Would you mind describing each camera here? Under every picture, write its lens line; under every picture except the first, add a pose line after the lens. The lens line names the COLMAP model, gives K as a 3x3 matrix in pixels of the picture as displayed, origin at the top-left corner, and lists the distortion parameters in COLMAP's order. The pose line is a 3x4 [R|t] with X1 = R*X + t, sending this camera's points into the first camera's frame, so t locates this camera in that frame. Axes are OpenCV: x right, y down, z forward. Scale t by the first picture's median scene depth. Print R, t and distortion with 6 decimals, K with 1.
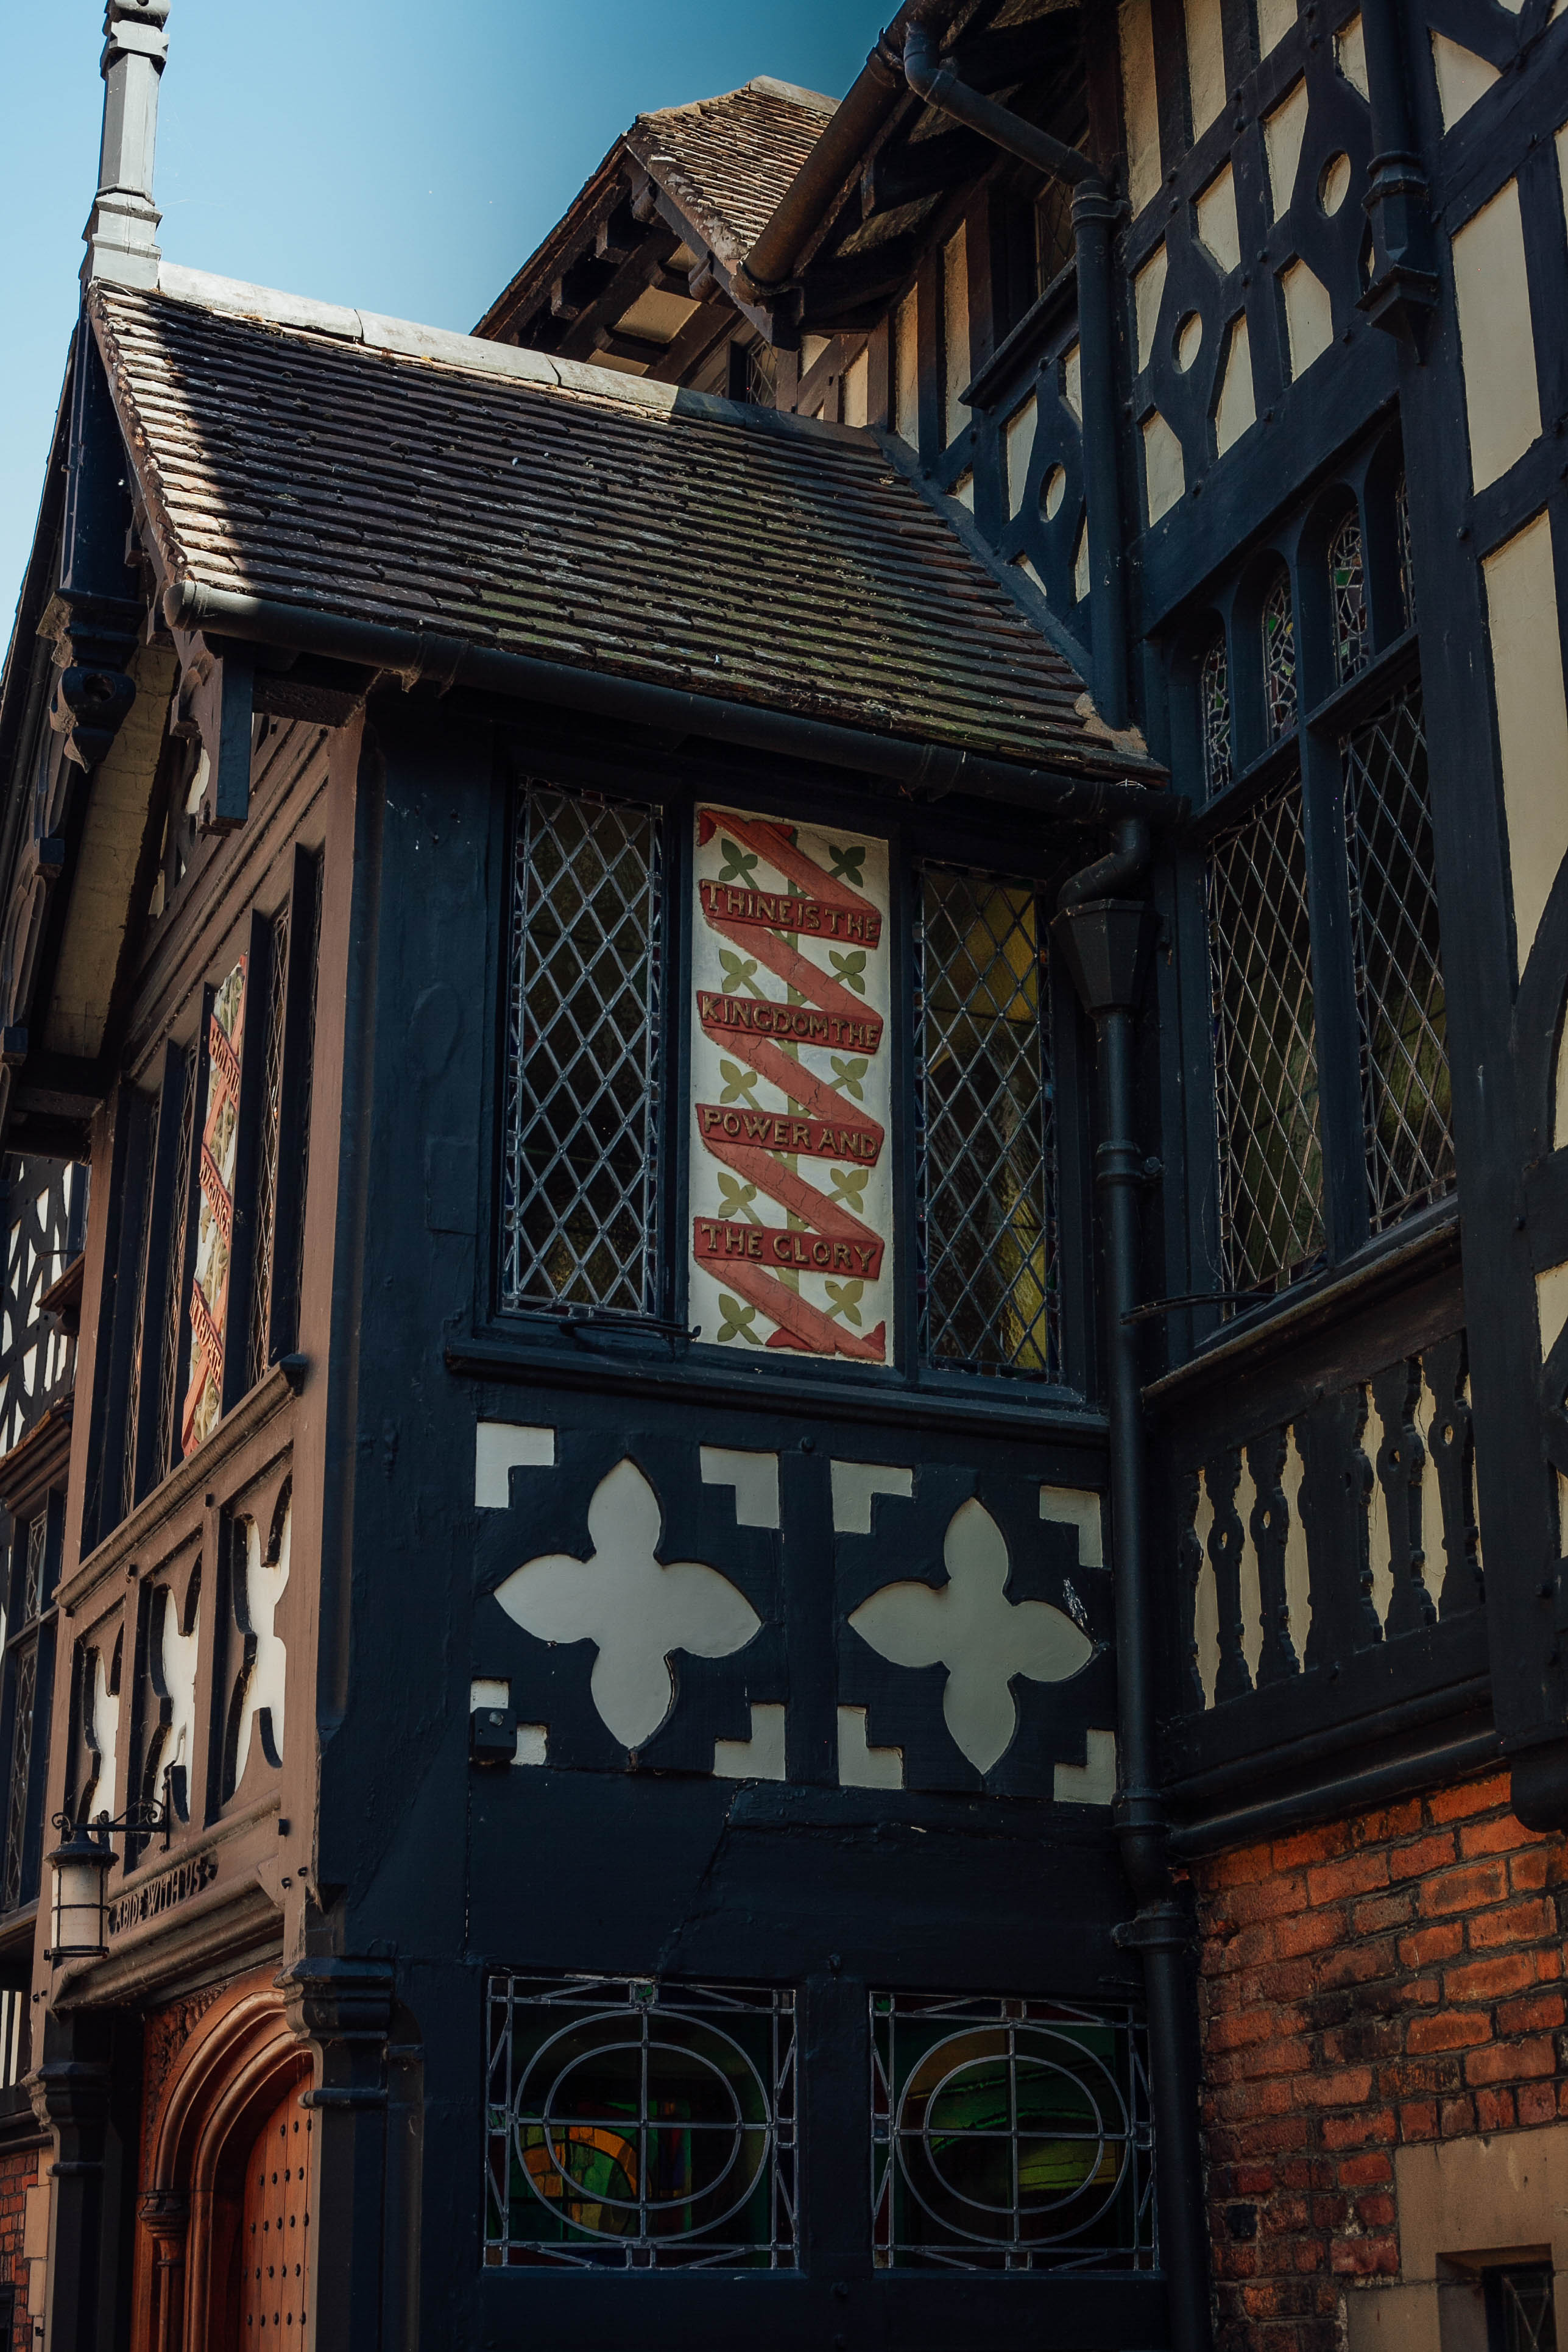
lens RADIAL K [[3397.7, 0, 784.0], [0, 3397.7, 1176.0], [0, 0, 1]] dist [-0.089405, -0.058198]
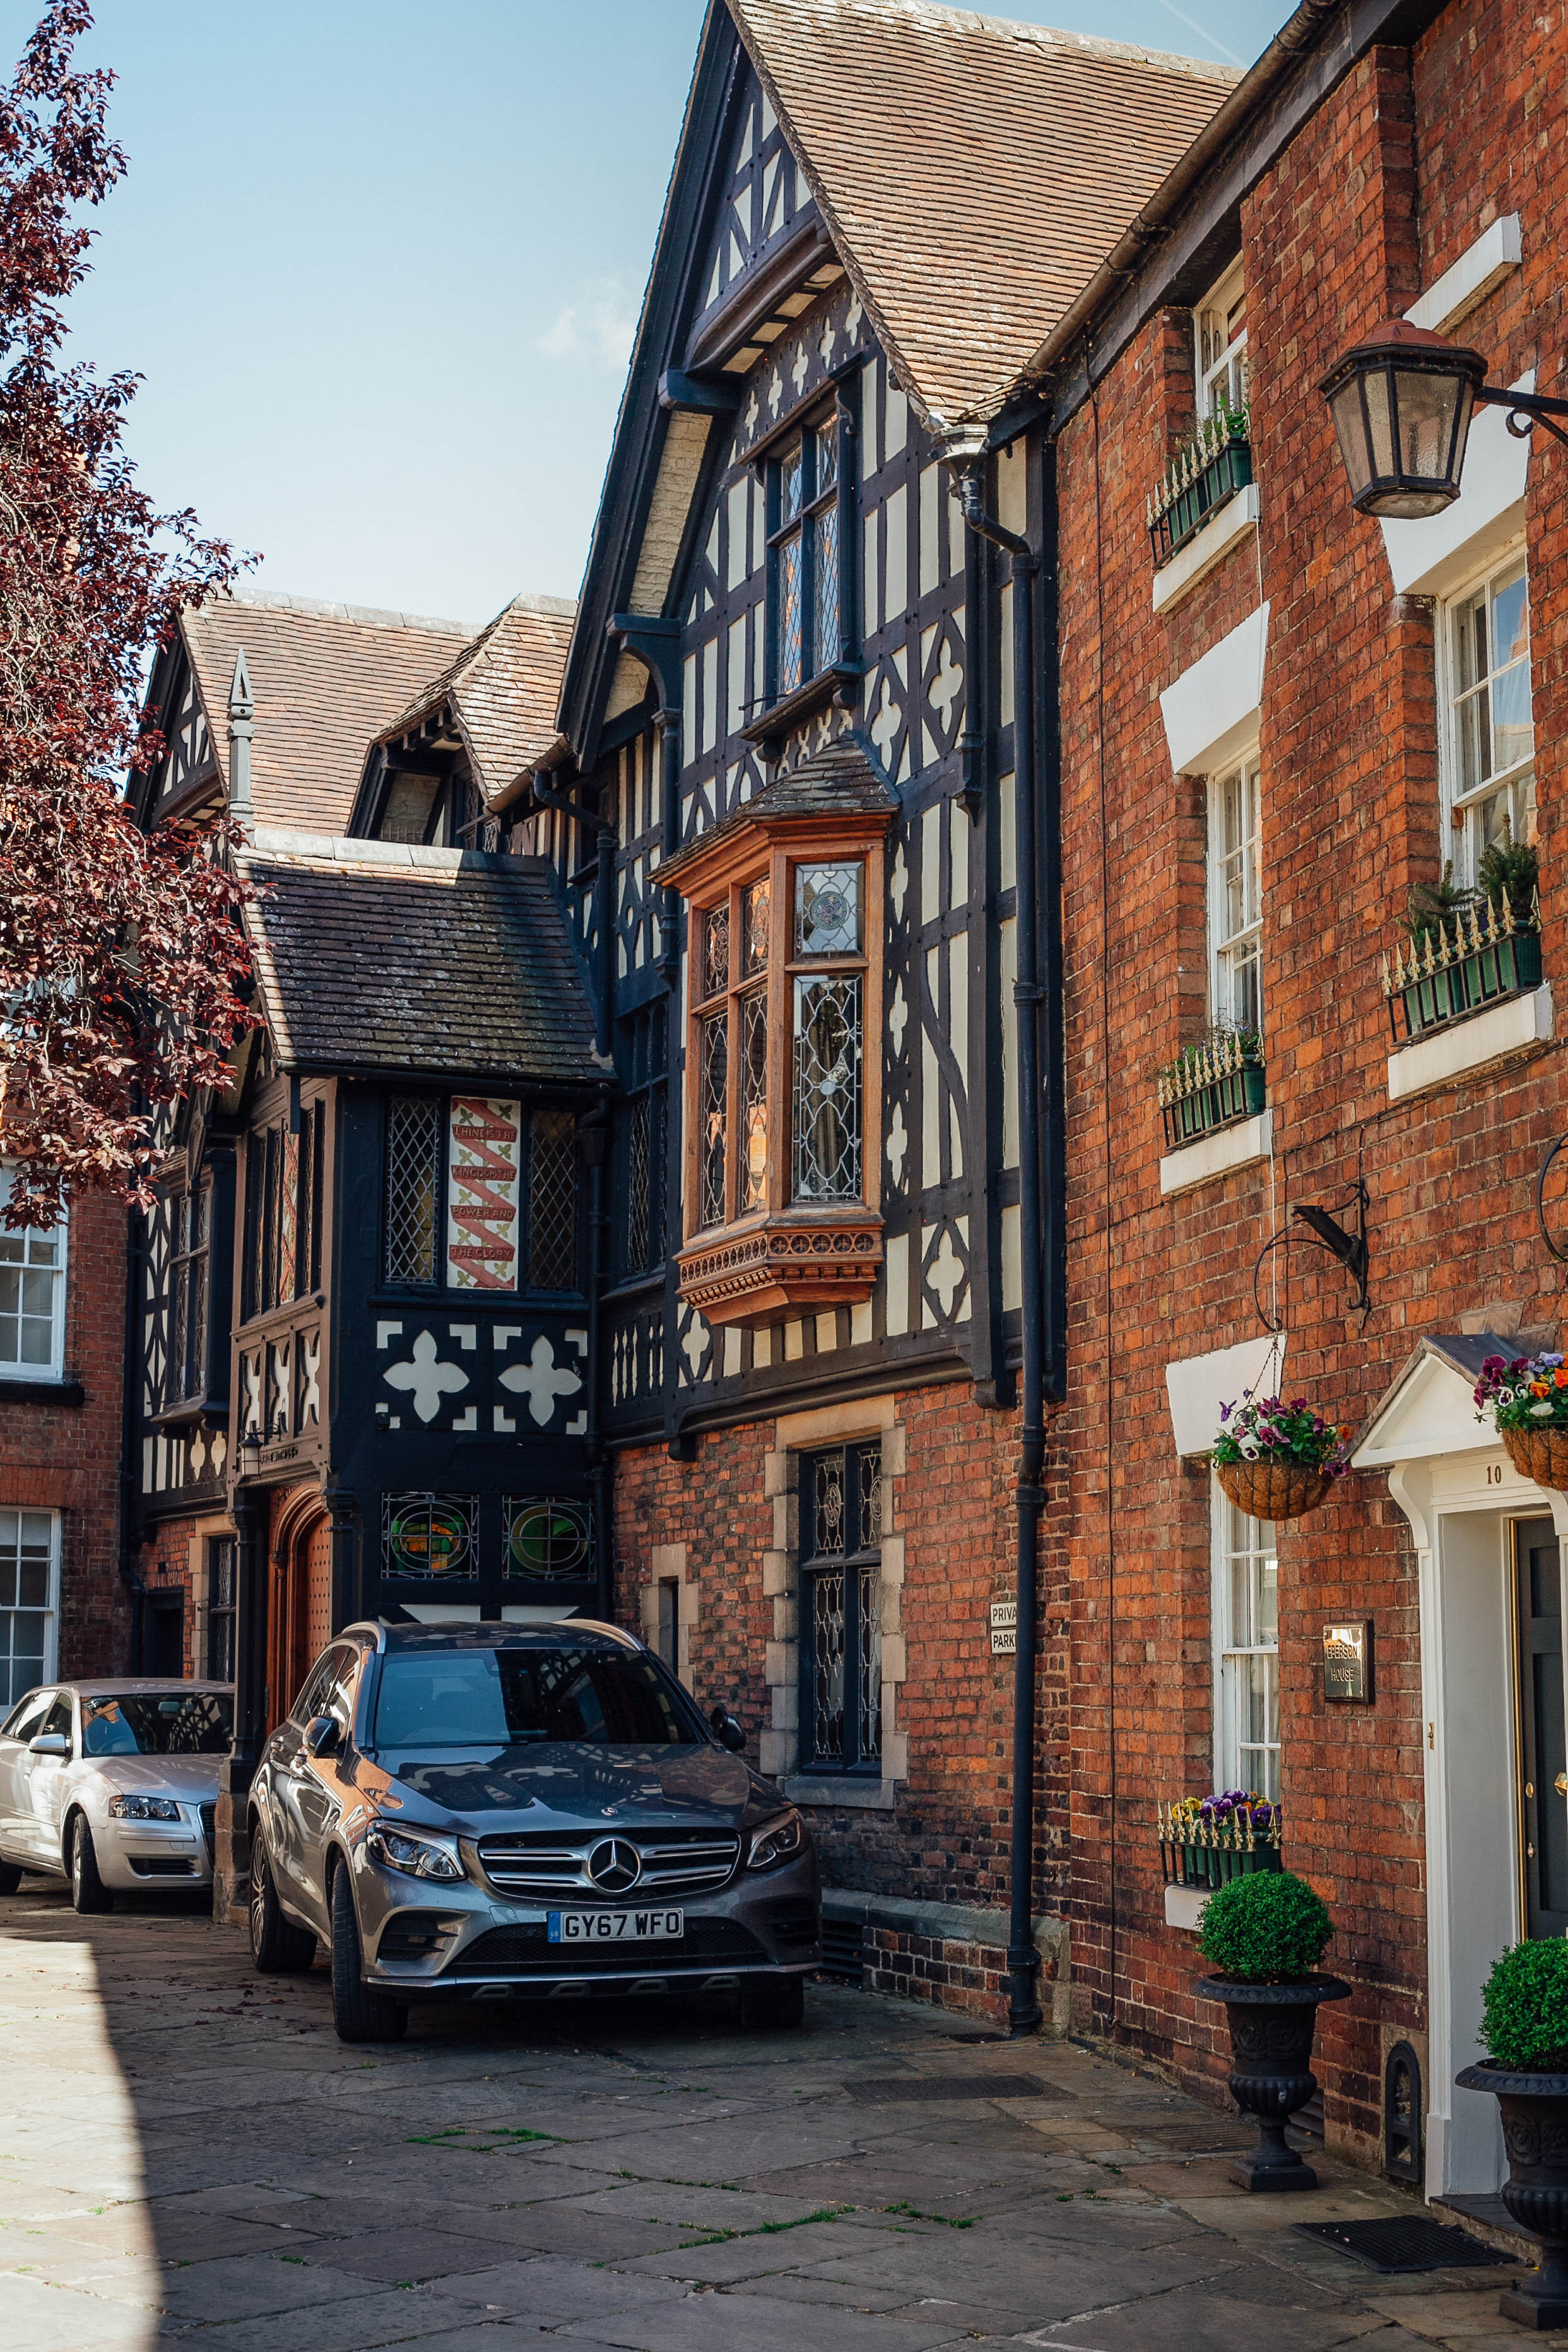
lens RADIAL K [[3552.2, 0, 784.0], [0, 3552.2, 1176.0], [0, 0, 1]] dist [-0.081159, -0.055410]
pose [[0.999922, 0.004209, -0.011788, 0.310676], [-0.001760, 0.979683, 0.200545, -0.686894], [0.012392, -0.200509, 0.979614, -2.099135]]
